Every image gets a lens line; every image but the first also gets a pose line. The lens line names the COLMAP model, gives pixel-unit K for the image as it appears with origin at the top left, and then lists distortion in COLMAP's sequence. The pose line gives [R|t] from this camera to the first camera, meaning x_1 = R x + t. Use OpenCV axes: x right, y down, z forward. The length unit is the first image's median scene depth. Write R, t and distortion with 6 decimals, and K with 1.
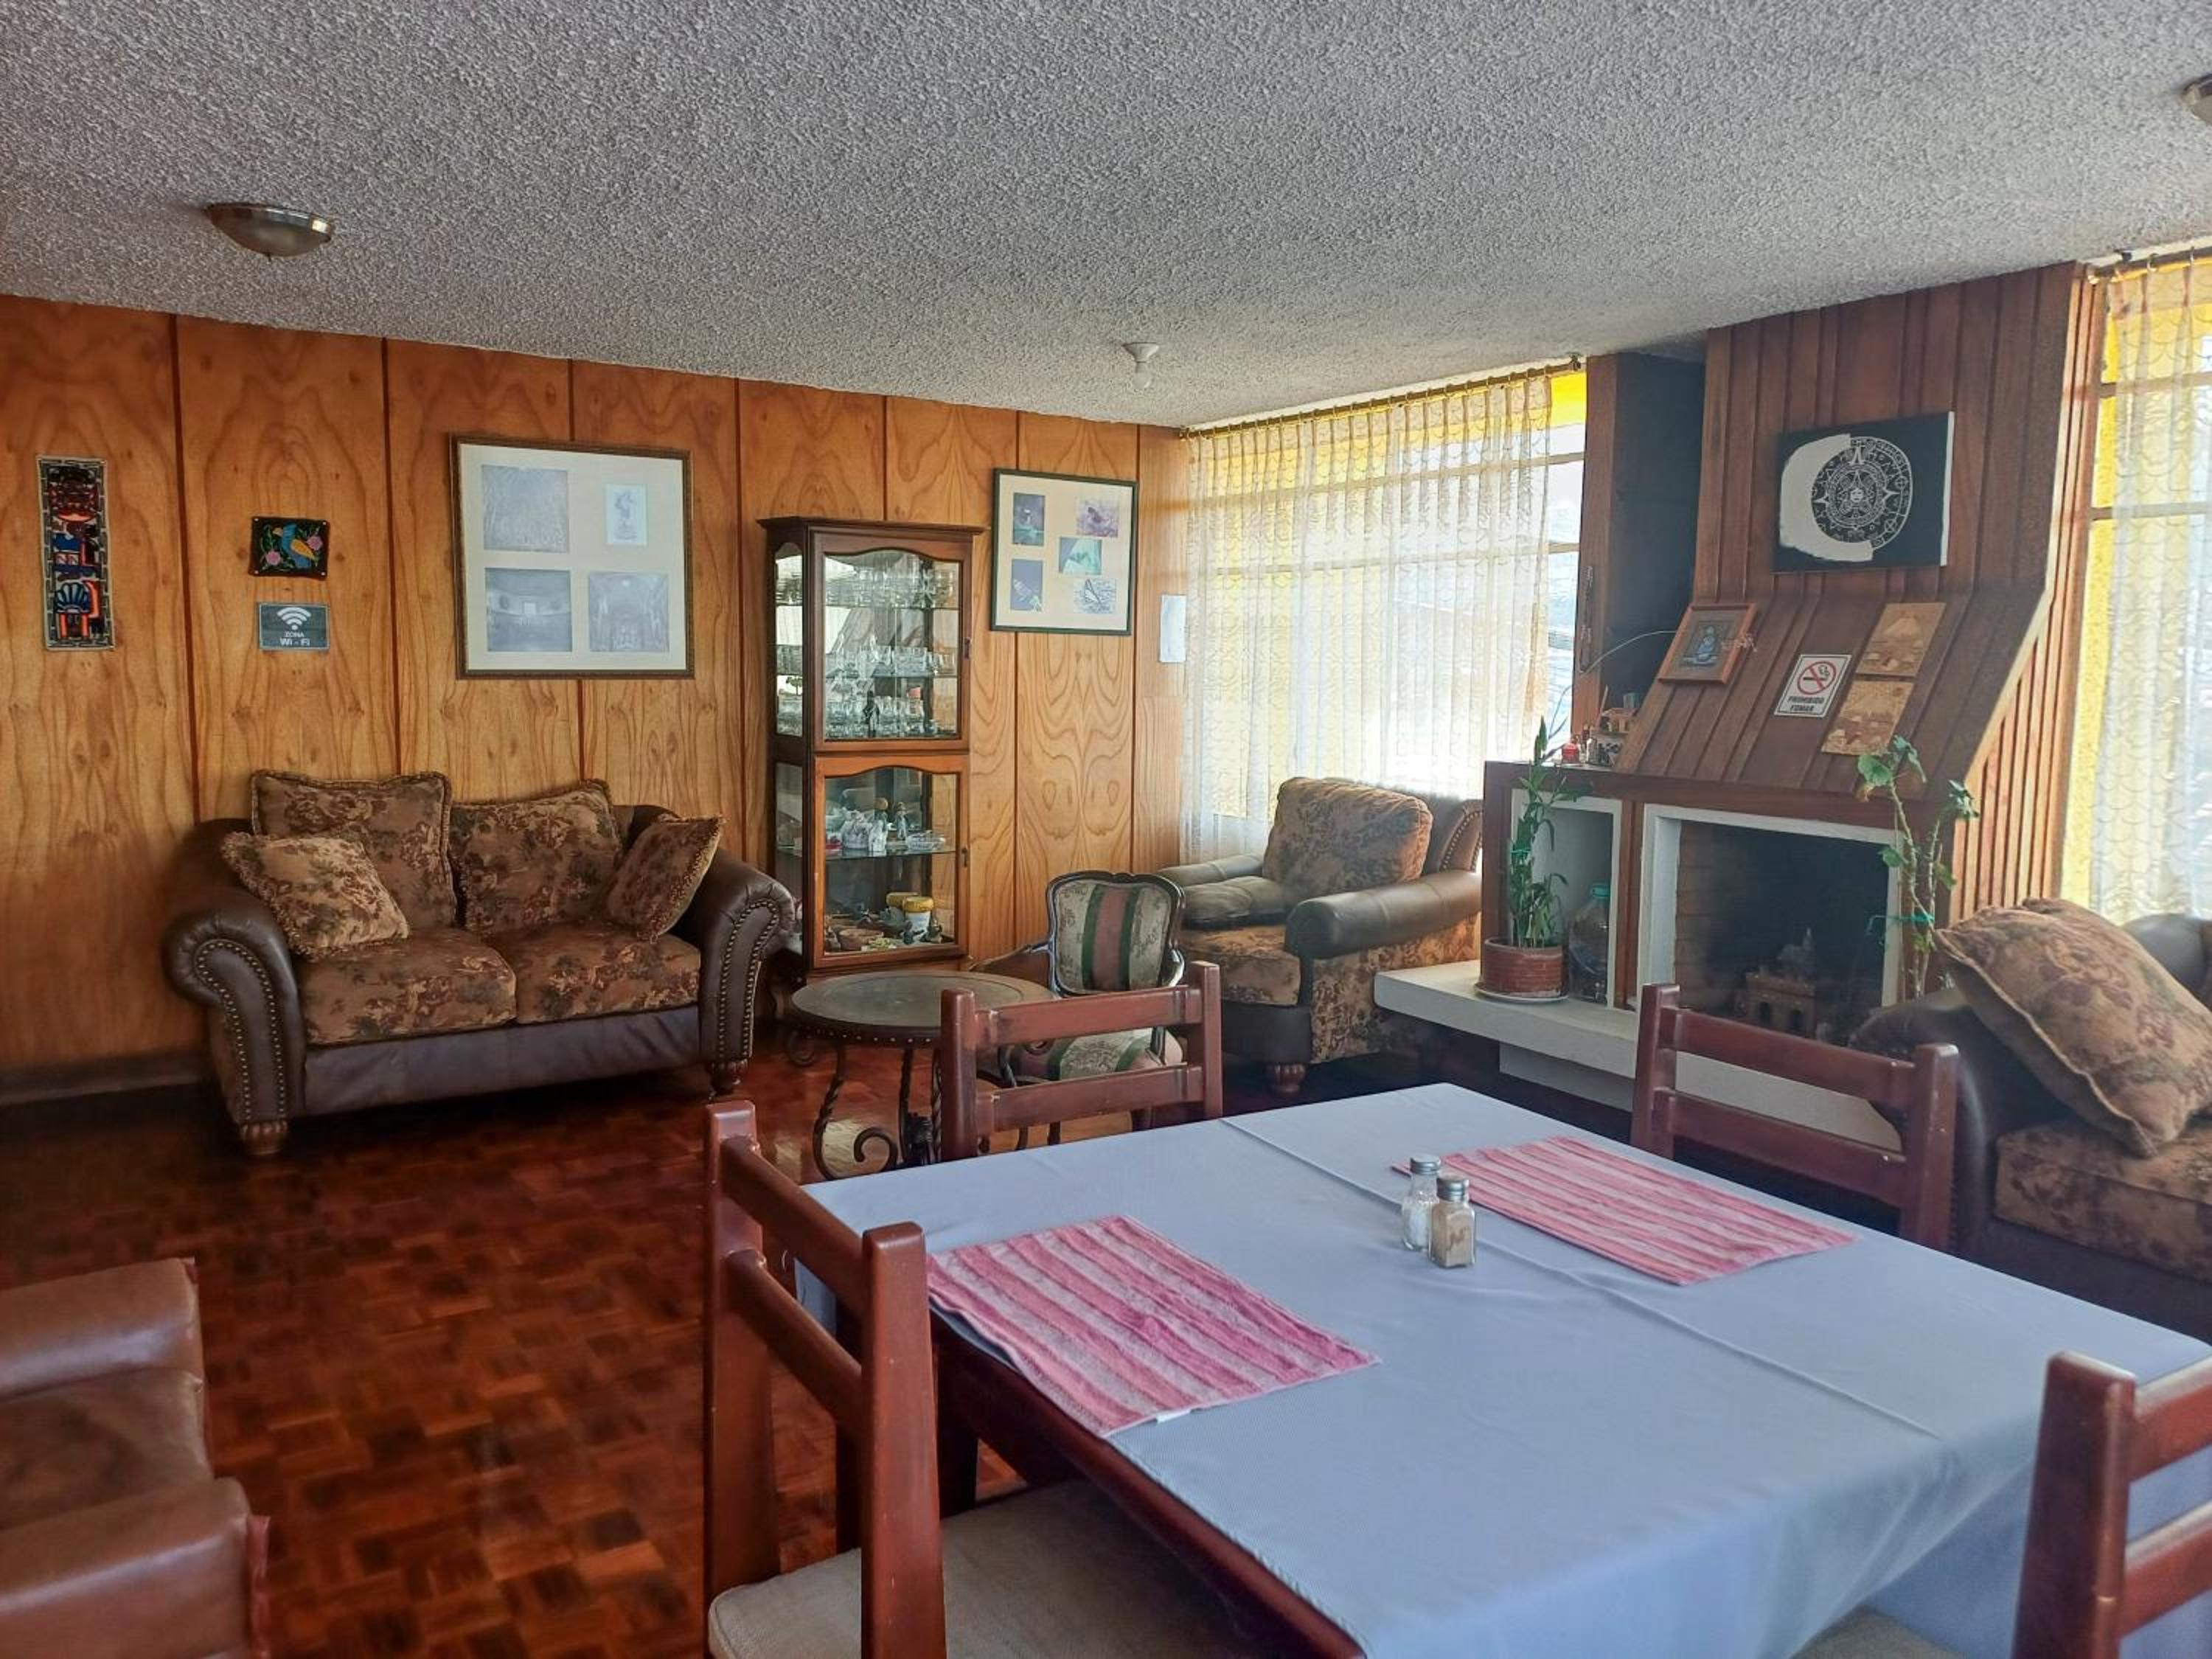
lens RADIAL K [[1613.3, 0, 1105.9], [0, 1613.3, 825.8], [0, 0, 1]] dist [-0.002469, 0.000977]
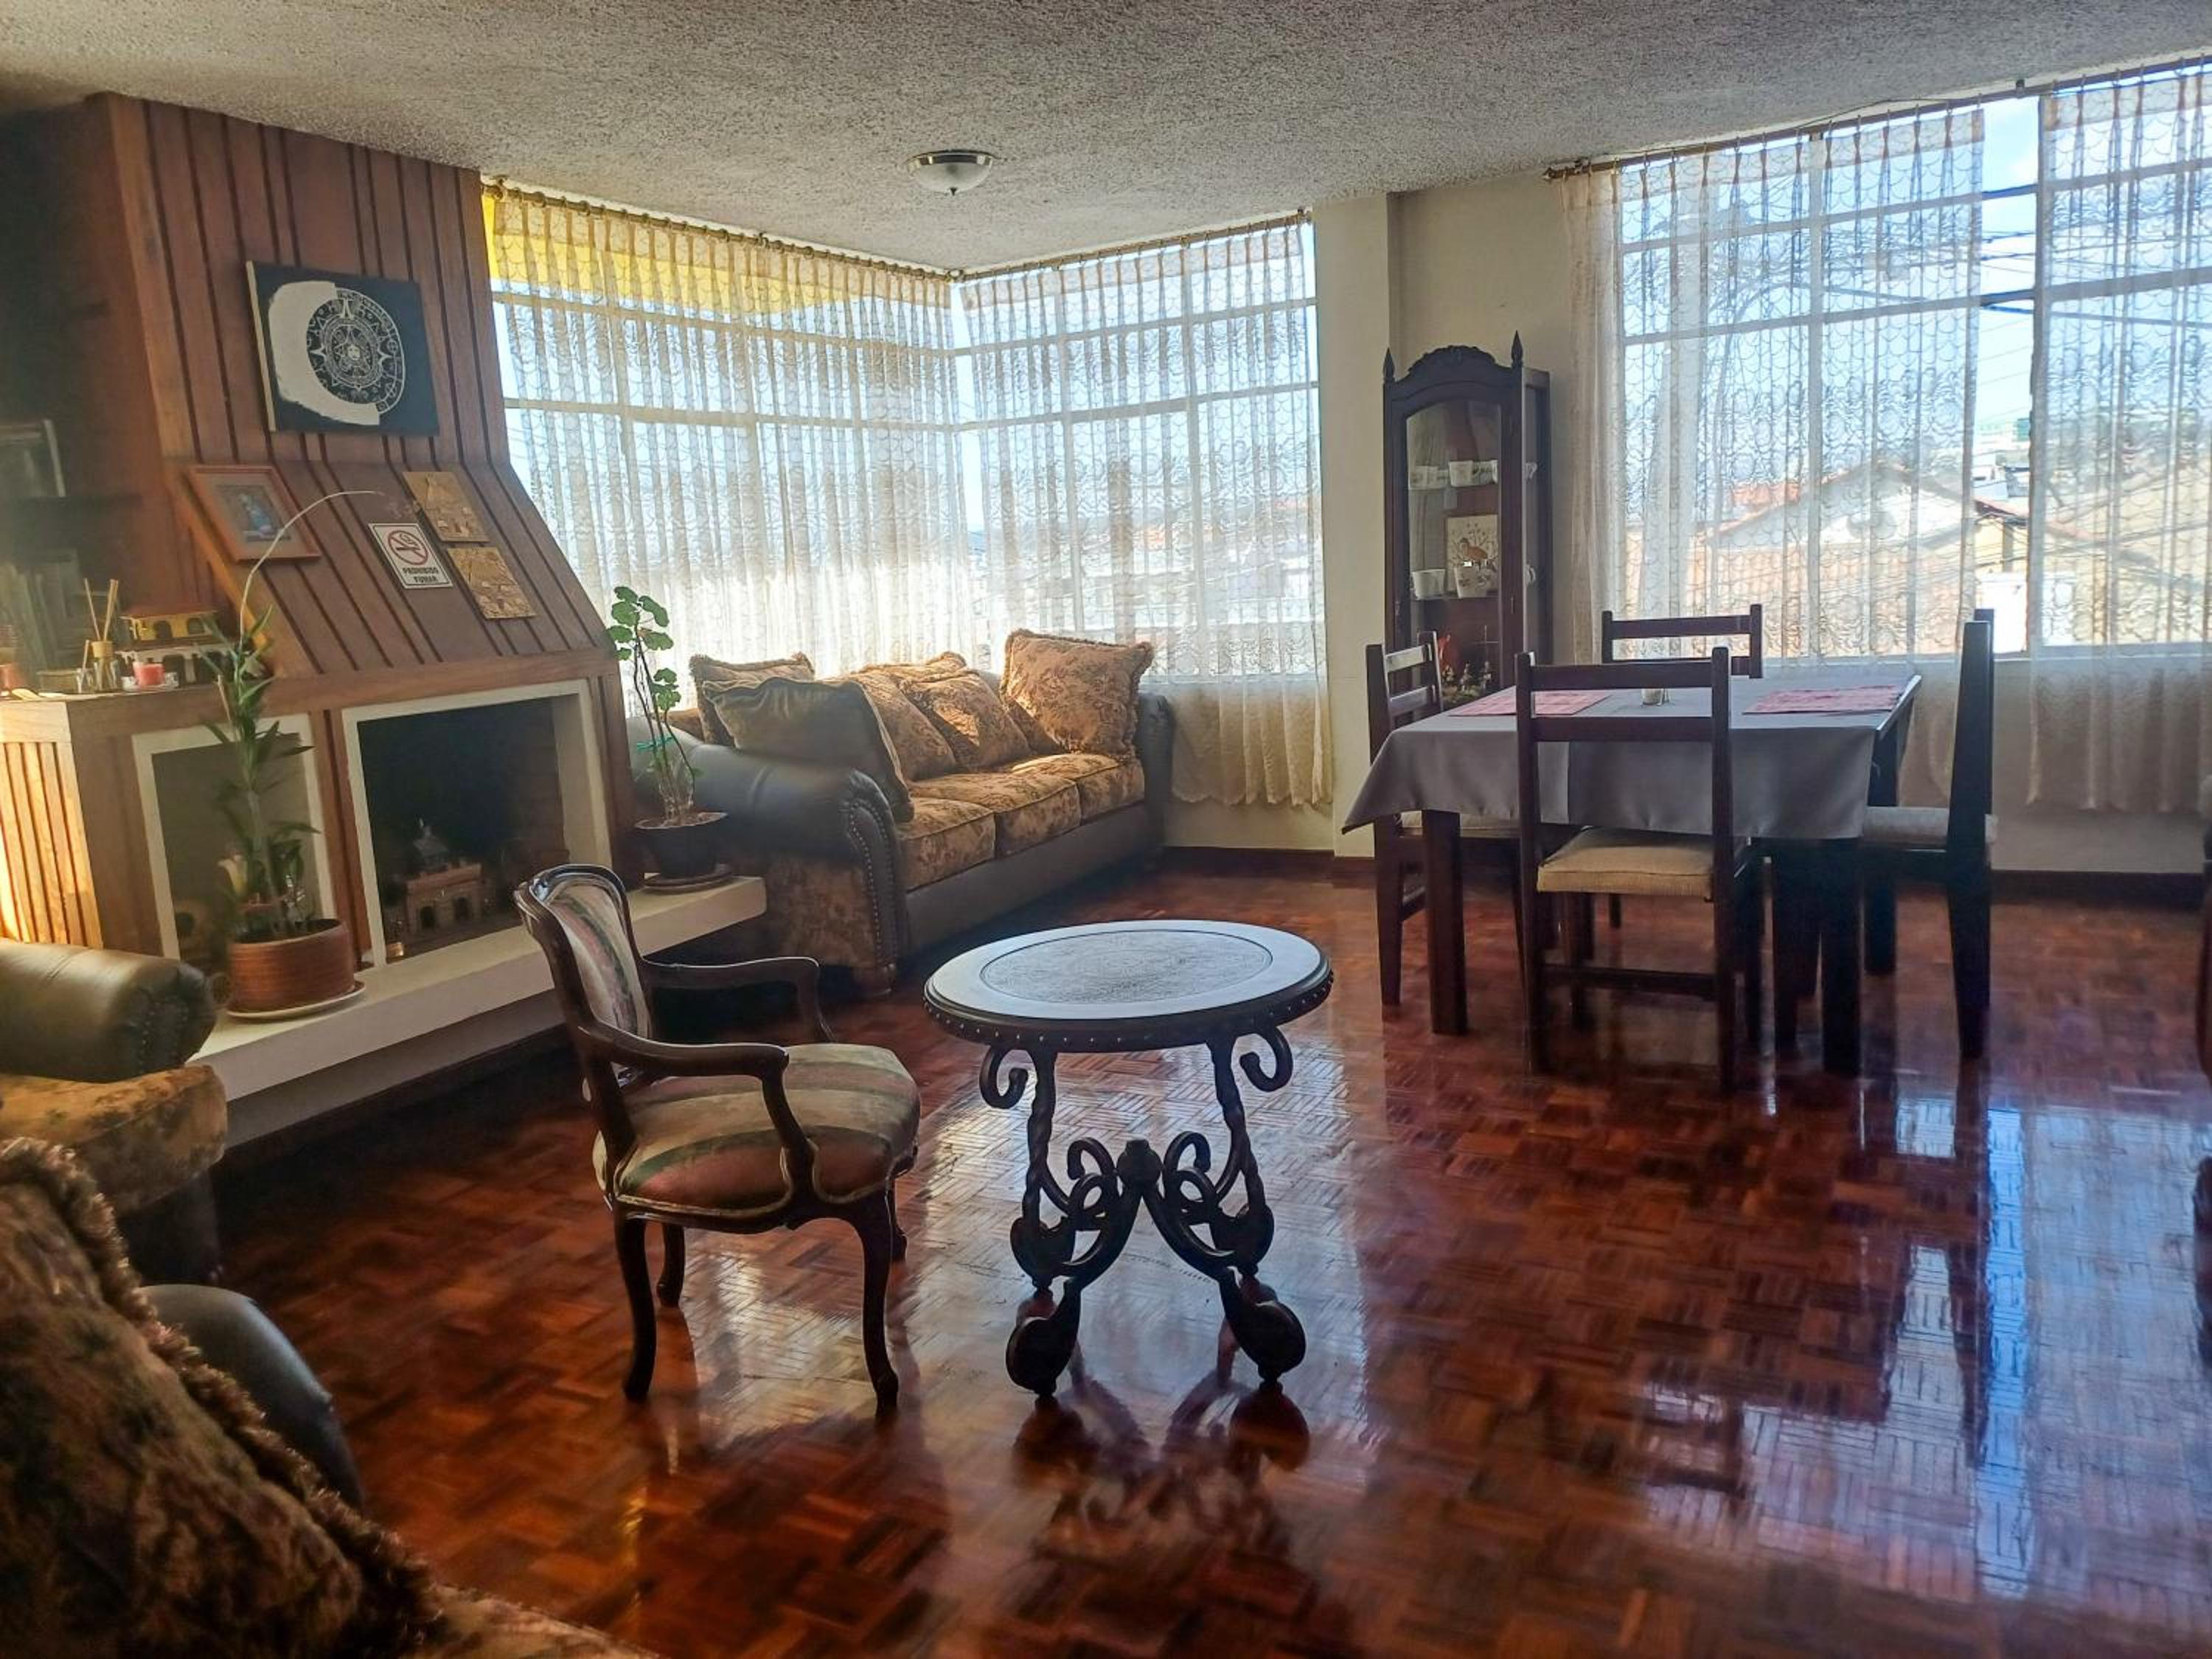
lens RADIAL K [[1613.3, 0, 1103.2], [0, 1613.3, 822.1], [0, 0, 1]] dist [-0.002469, 0.000977]
pose [[-0.509651, -0.124360, 0.851346, -0.575302], [0.155043, 0.960026, 0.233050, -0.093755], [-0.846297, 0.250769, -0.469997, 1.128341]]
